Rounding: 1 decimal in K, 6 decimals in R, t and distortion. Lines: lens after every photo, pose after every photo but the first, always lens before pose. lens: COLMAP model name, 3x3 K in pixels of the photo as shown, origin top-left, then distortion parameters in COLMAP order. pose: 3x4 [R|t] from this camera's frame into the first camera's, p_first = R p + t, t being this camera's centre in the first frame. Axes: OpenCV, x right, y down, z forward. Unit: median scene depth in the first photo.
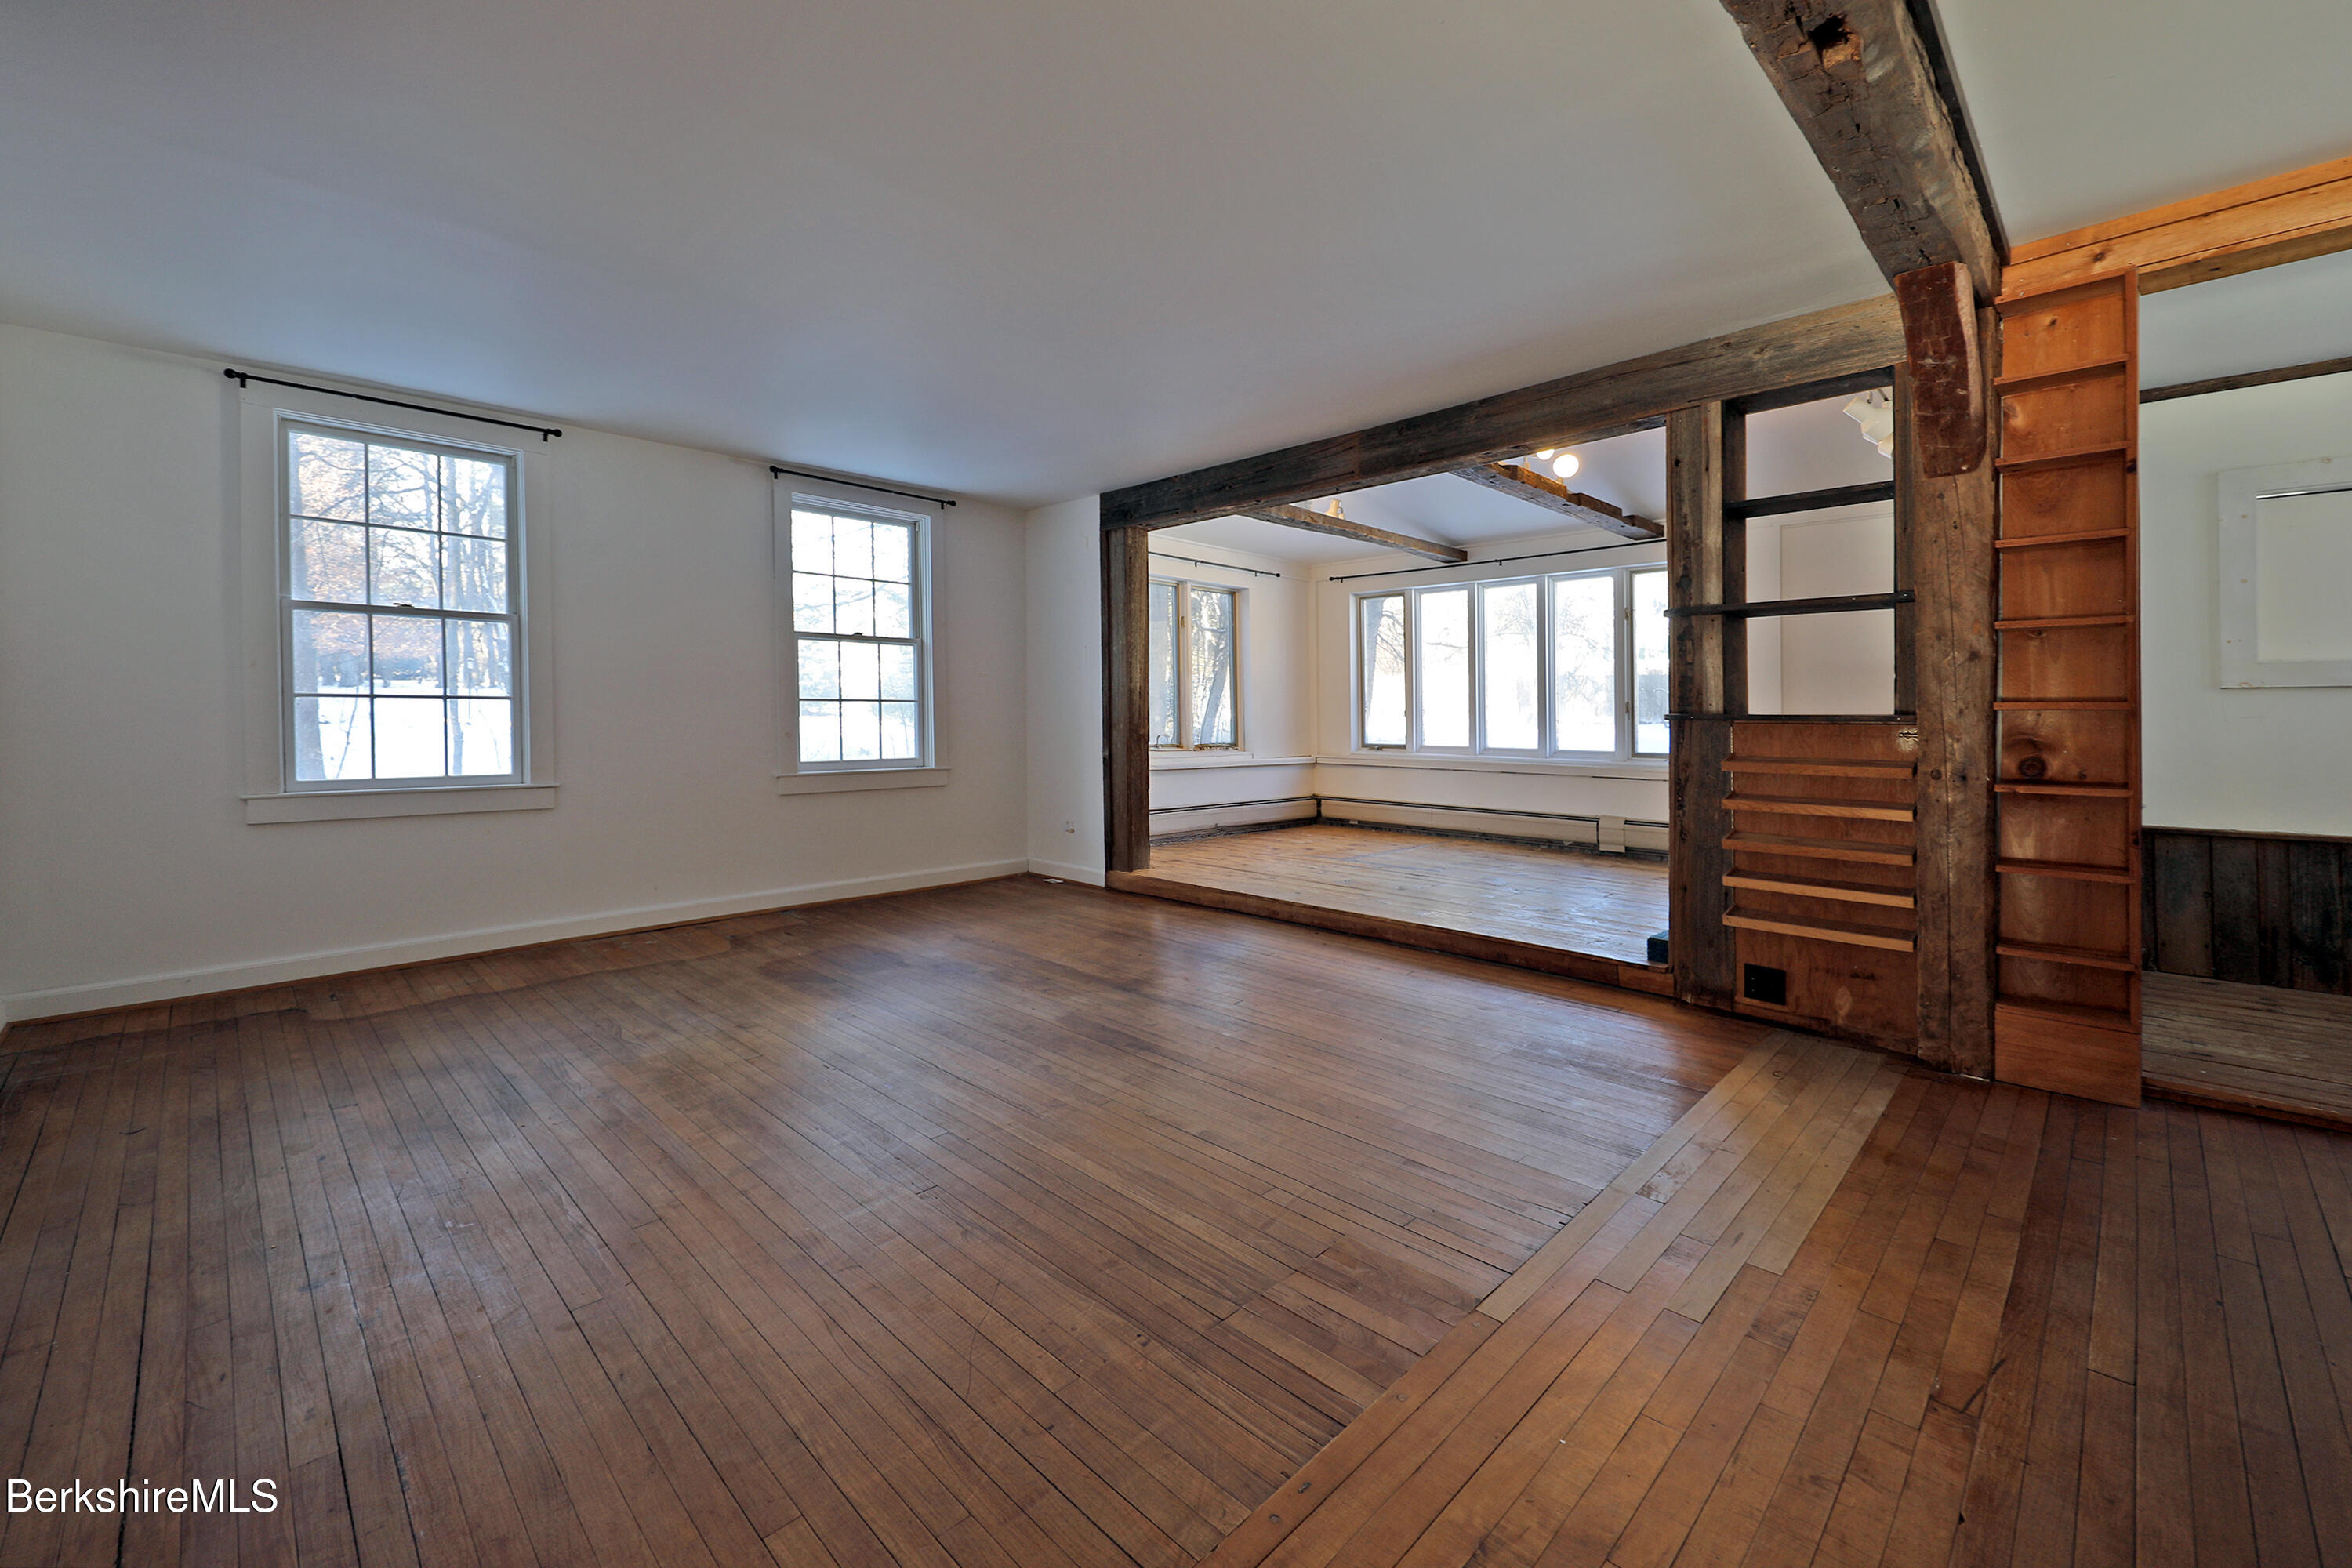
lens RADIAL K [[946.7, 0, 1204.6], [0, 946.7, 721.8], [0, 0, 1]] dist [0.014602, -0.000344]
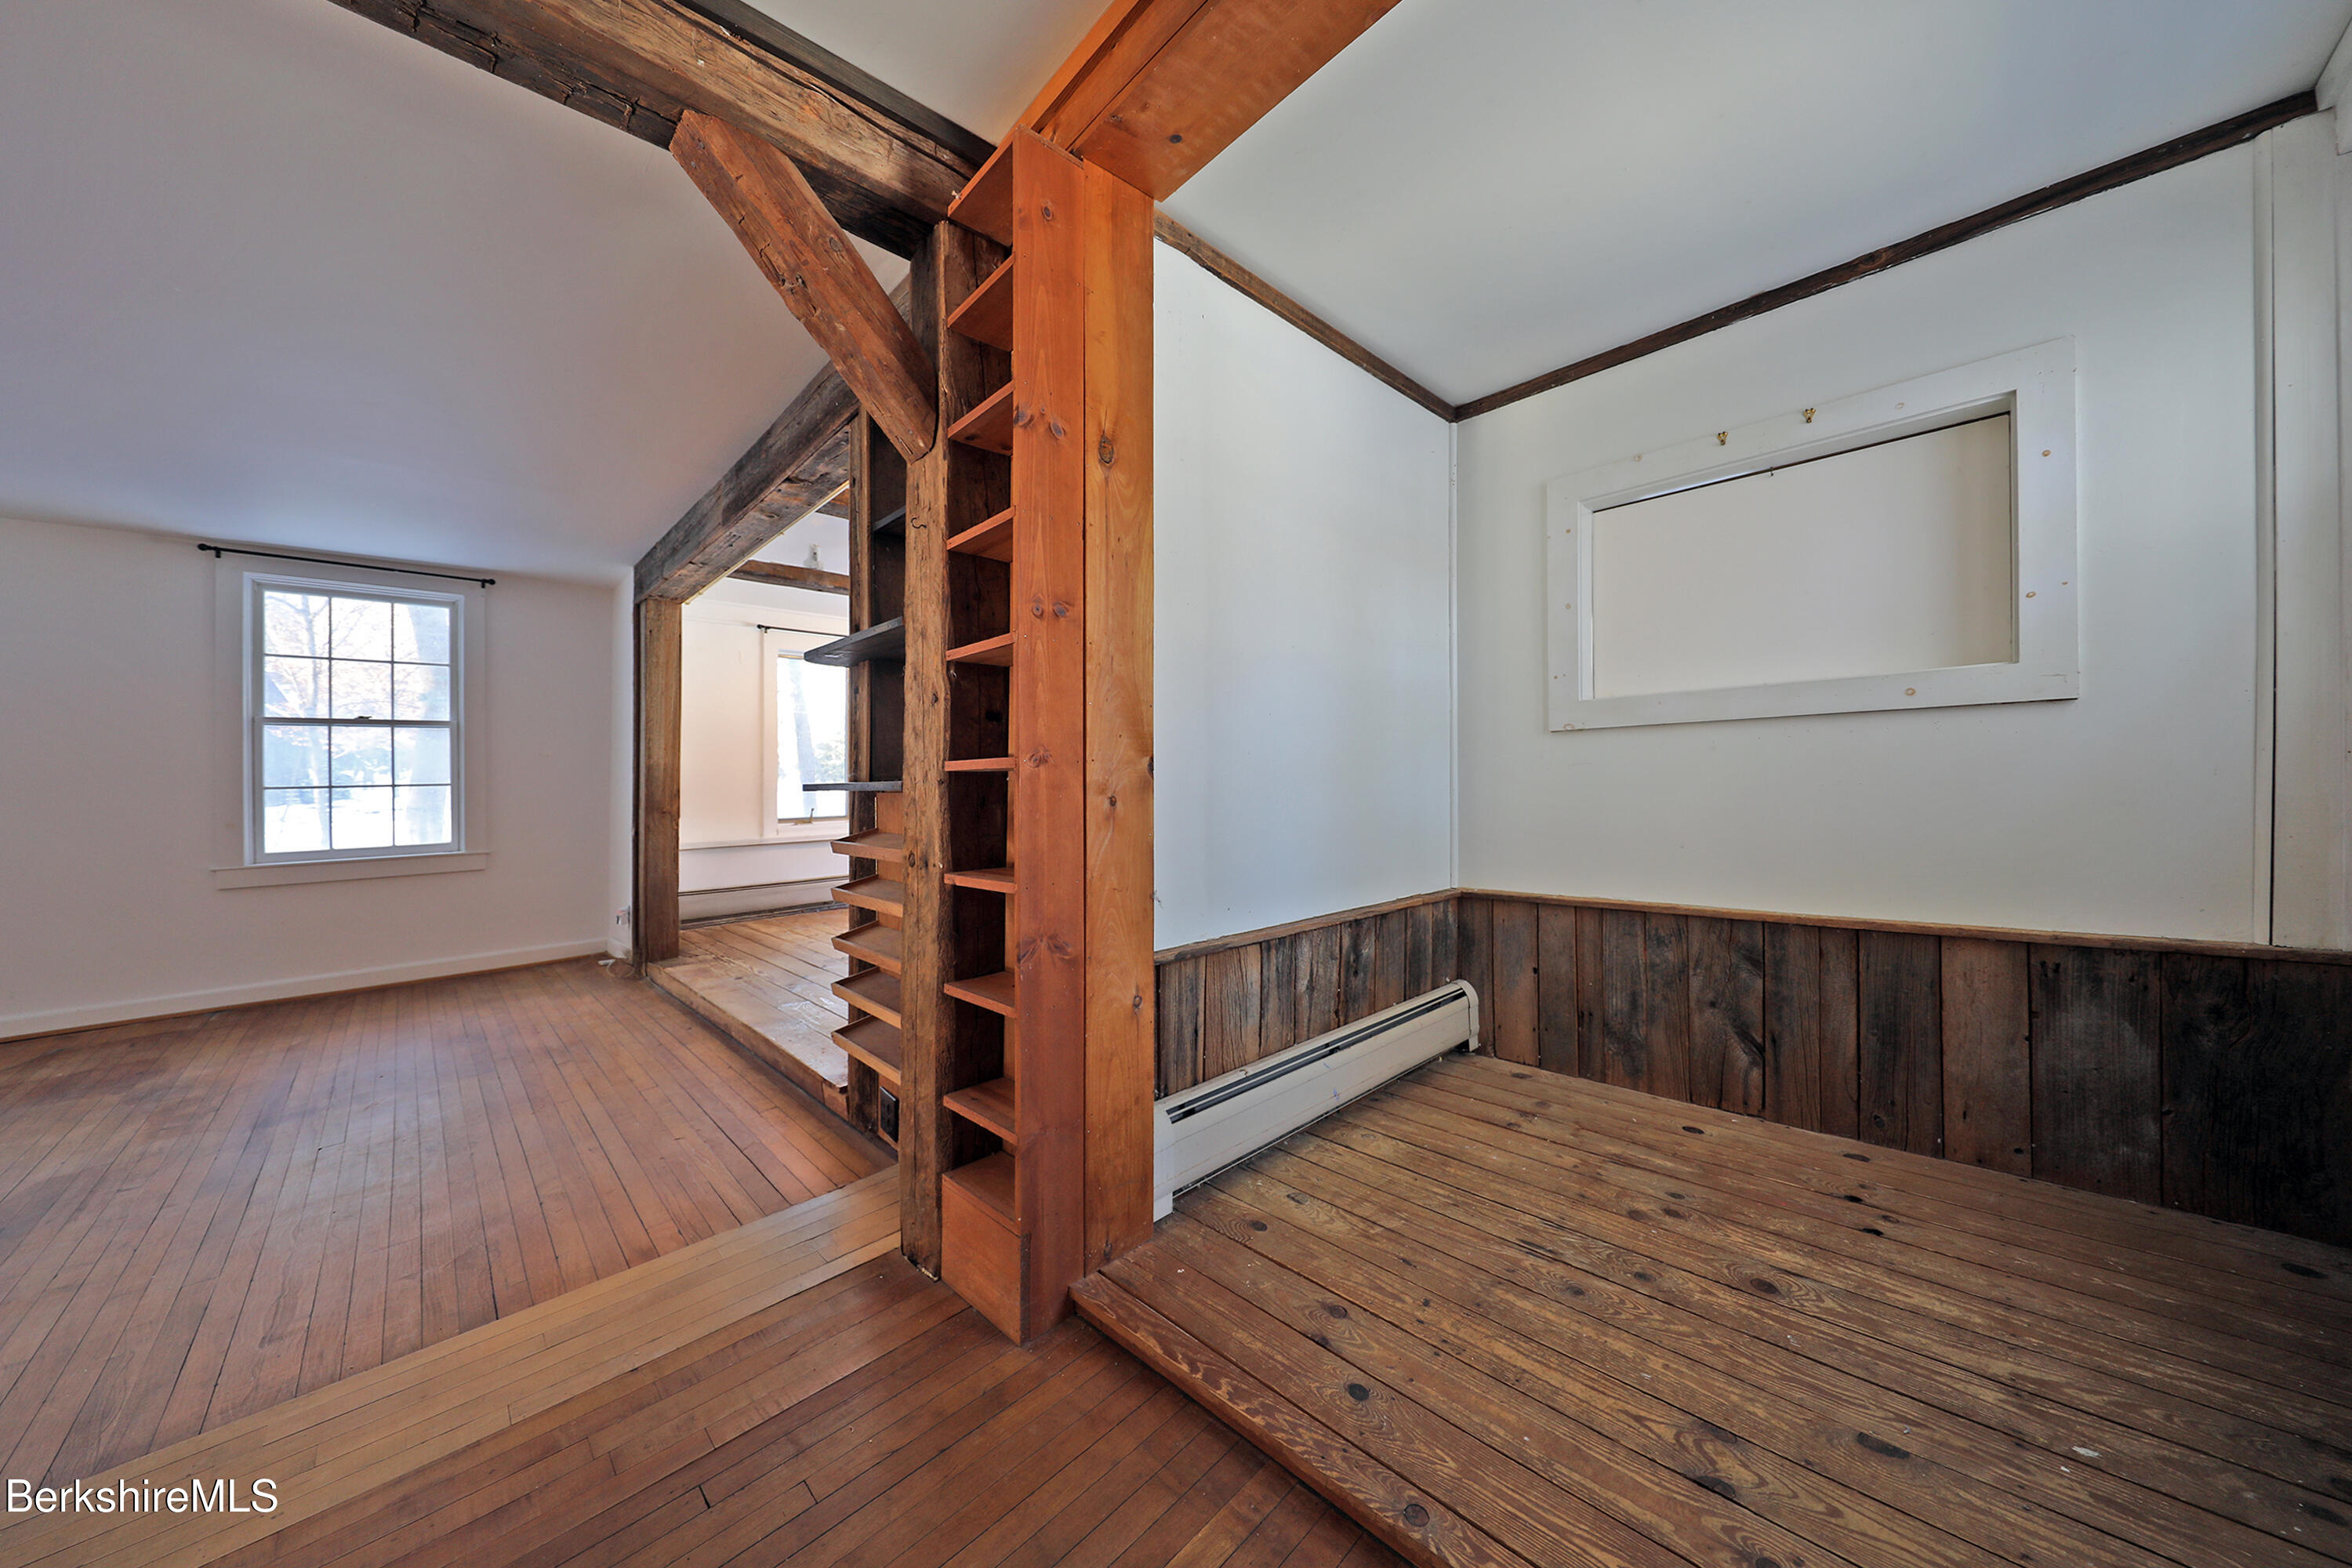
lens RADIAL K [[761.1, 0, 1220.0], [0, 761.1, 811.3], [0, 0, 1]] dist [-0.011469, -0.000233]
pose [[0.999634, -0.025466, 0.009128, 0.629514], [0.025326, 0.999565, 0.015109, 0.015972], [-0.009508, -0.014872, 0.999844, 0.272050]]
